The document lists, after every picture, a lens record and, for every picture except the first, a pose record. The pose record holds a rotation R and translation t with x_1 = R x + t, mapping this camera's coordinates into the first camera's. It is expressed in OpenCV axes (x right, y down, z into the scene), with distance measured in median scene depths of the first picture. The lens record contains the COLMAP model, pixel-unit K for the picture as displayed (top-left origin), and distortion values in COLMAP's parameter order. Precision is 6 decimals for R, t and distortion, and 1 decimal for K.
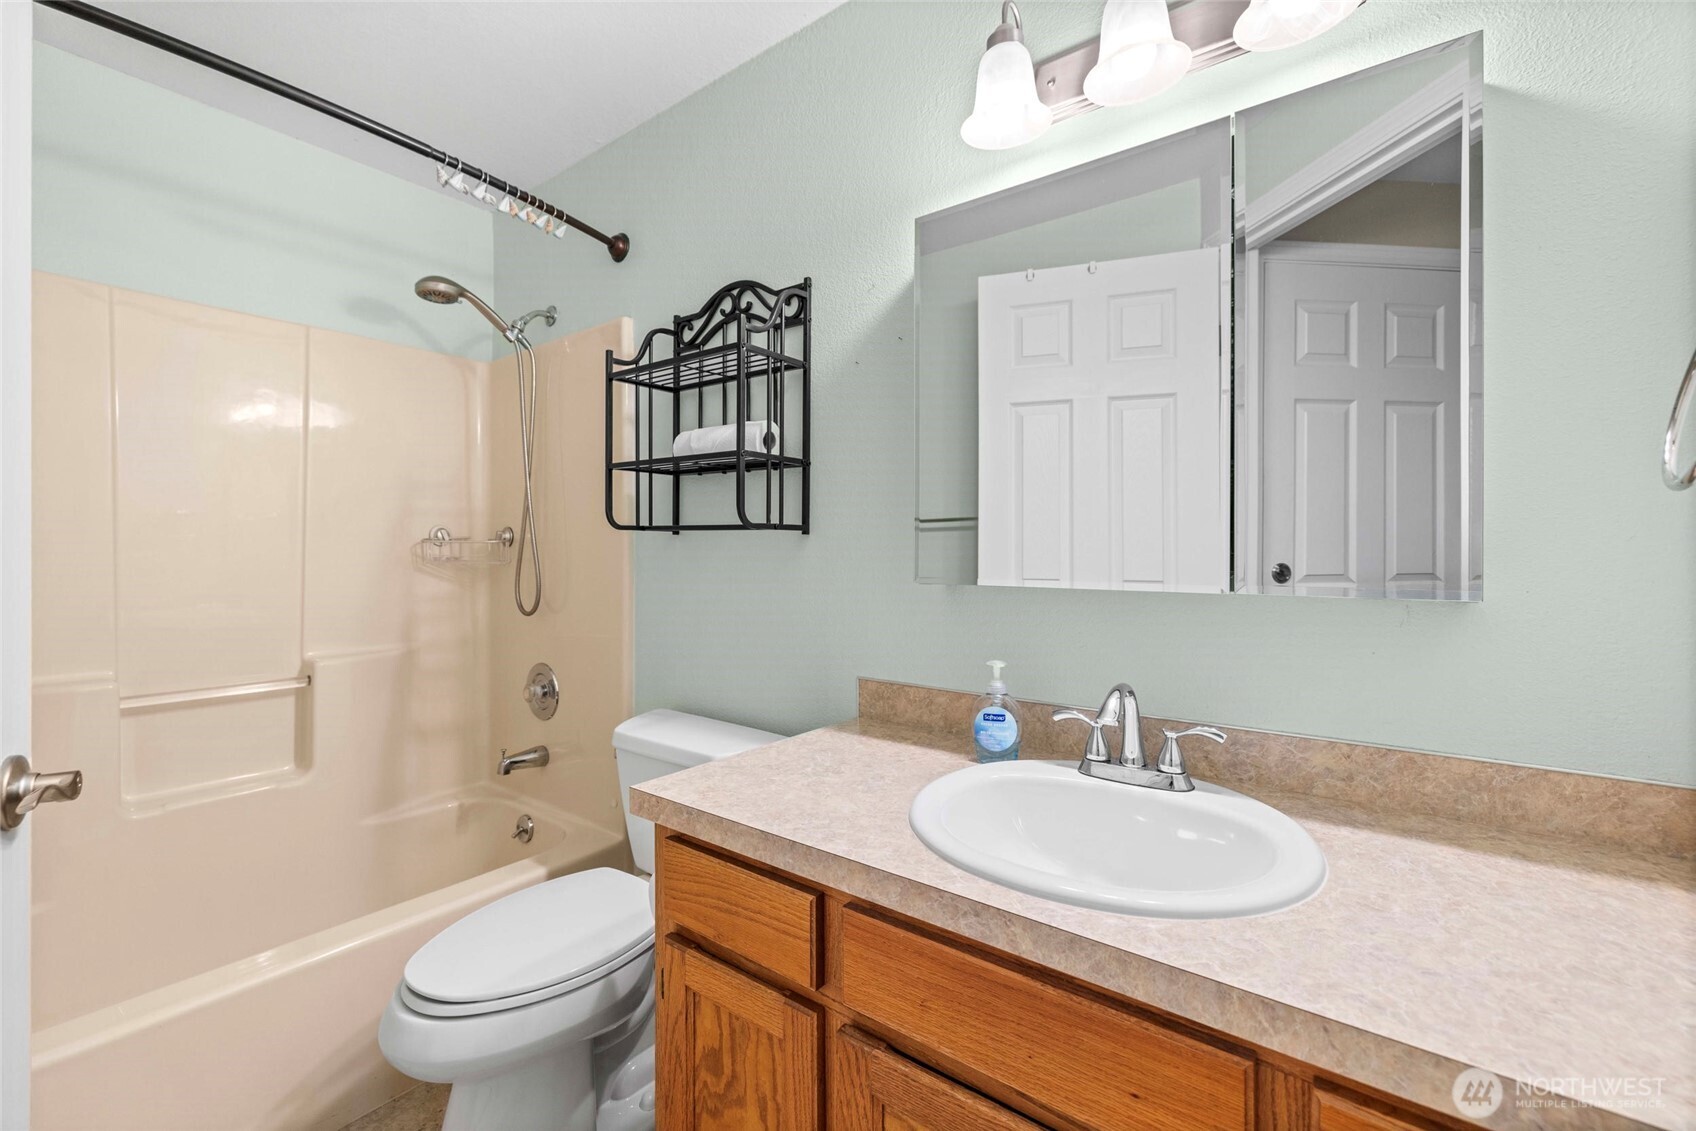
lens RADIAL K [[698.6, 0, 829.1], [0, 698.6, 568.3], [0, 0, 1]] dist [0.008074, 0.000010]
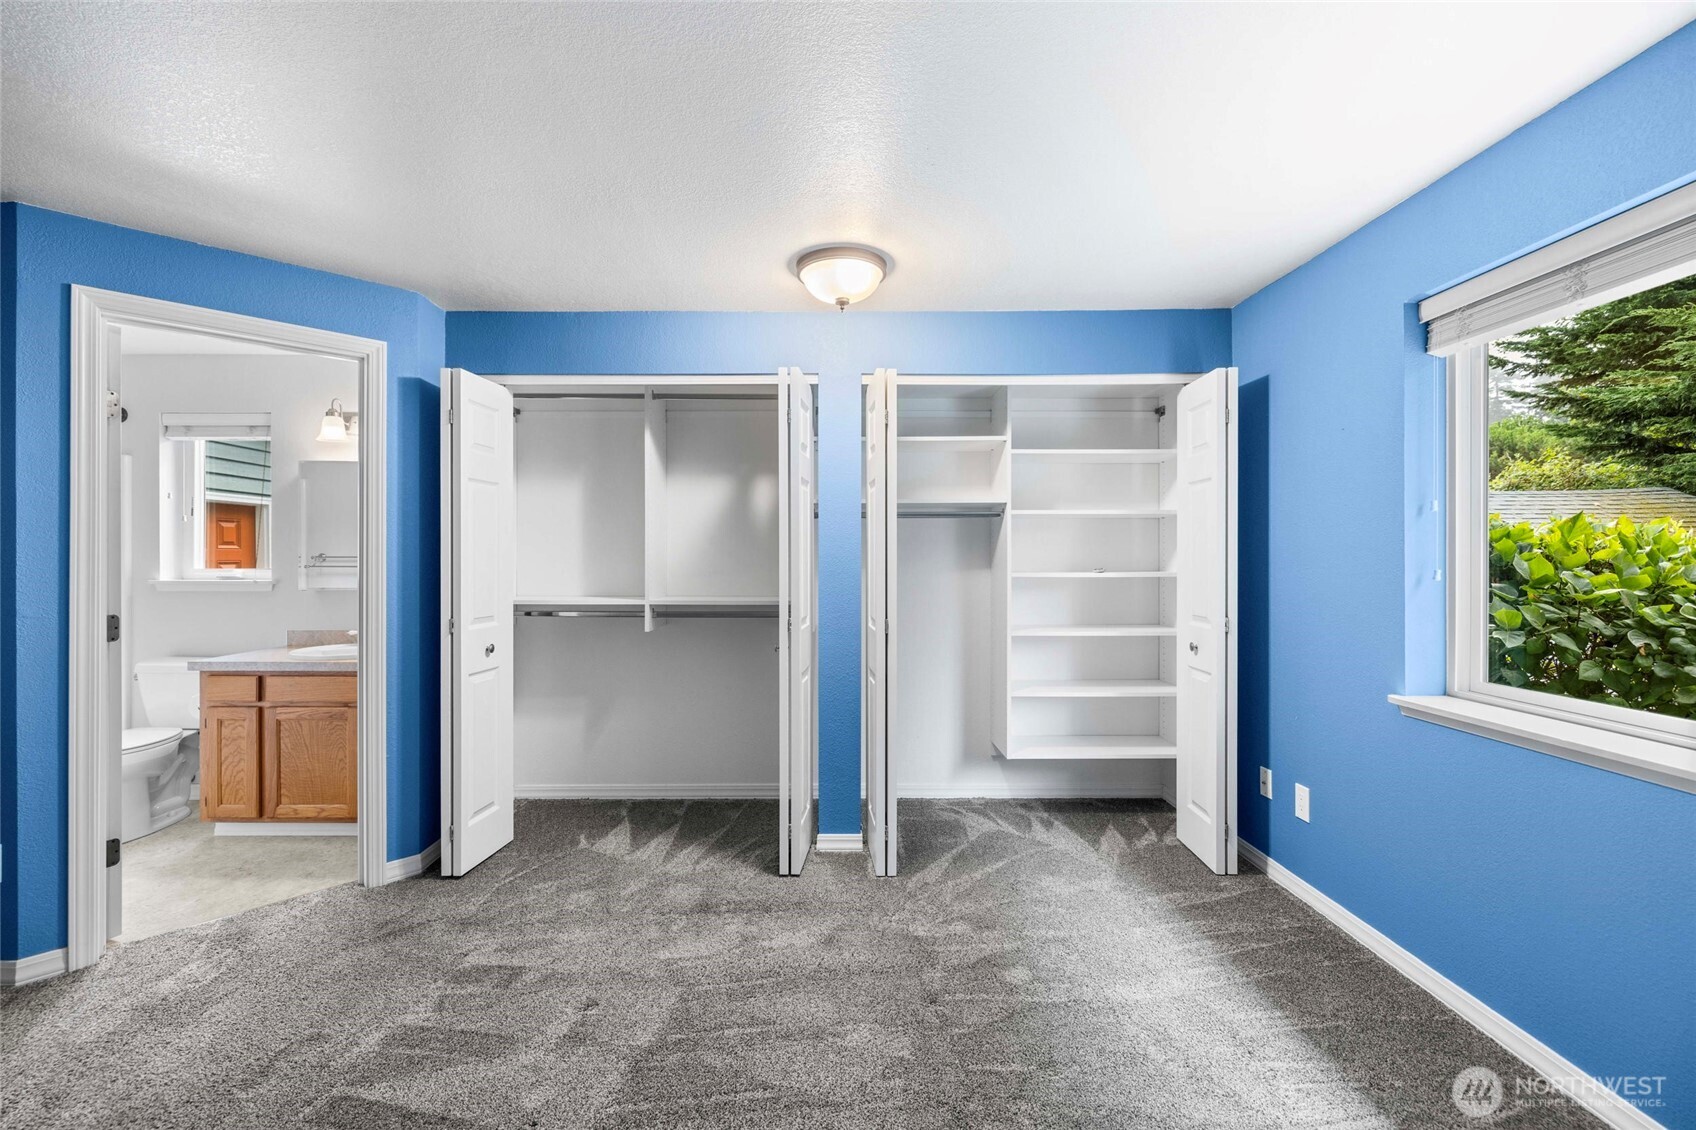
lens RADIAL K [[716.5, 0, 848.0], [0, 716.5, 565.0], [0, 0, 1]] dist [-0.002302, -0.000375]
pose [[0.759483, 0.000031, 0.650528, -0.072759], [0.009049, 0.999903, -0.010612, -0.032401], [-0.650465, 0.013947, 0.759409, -2.603542]]
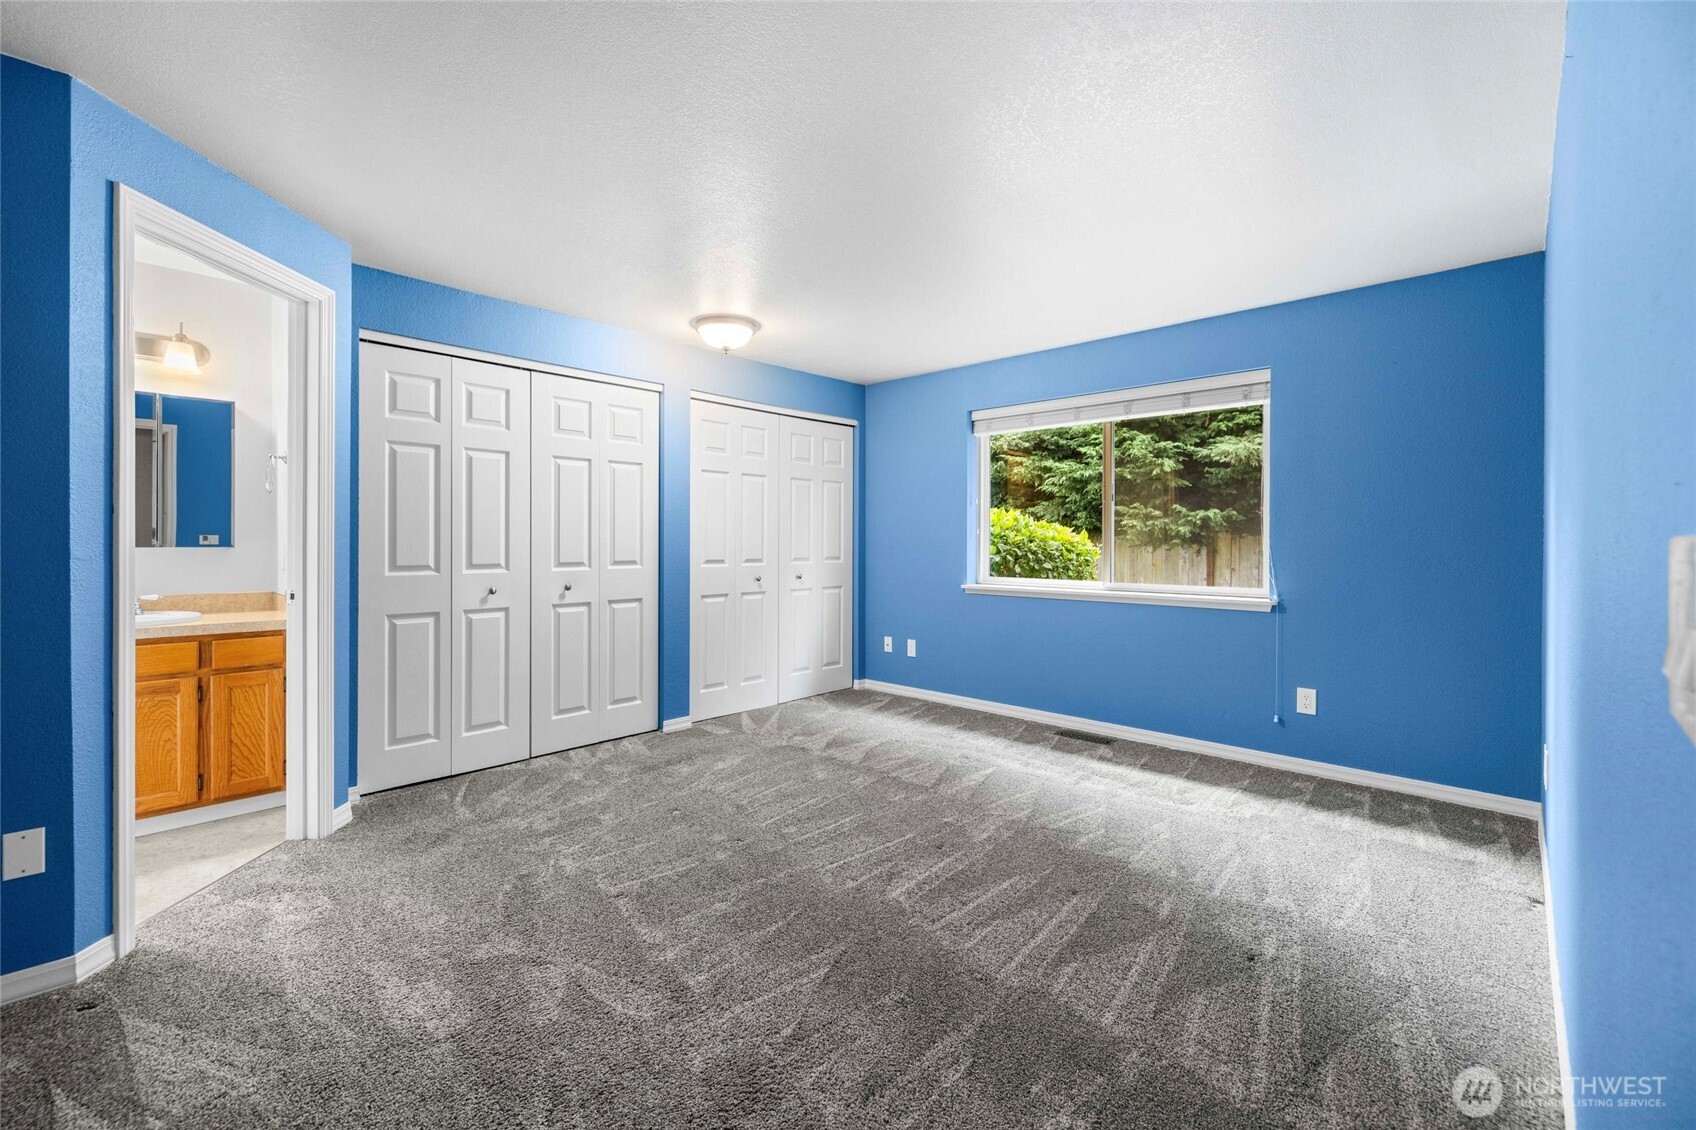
lens RADIAL K [[708.1, 0, 842.4], [0, 708.1, 560.5], [0, 0, 1]] dist [0.000973, -0.000468]
pose [[0.048218, -0.016658, 0.998698, -1.830872], [0.019119, 0.999693, 0.015752, 0.071115], [-0.998654, 0.018335, 0.048522, -1.673300]]
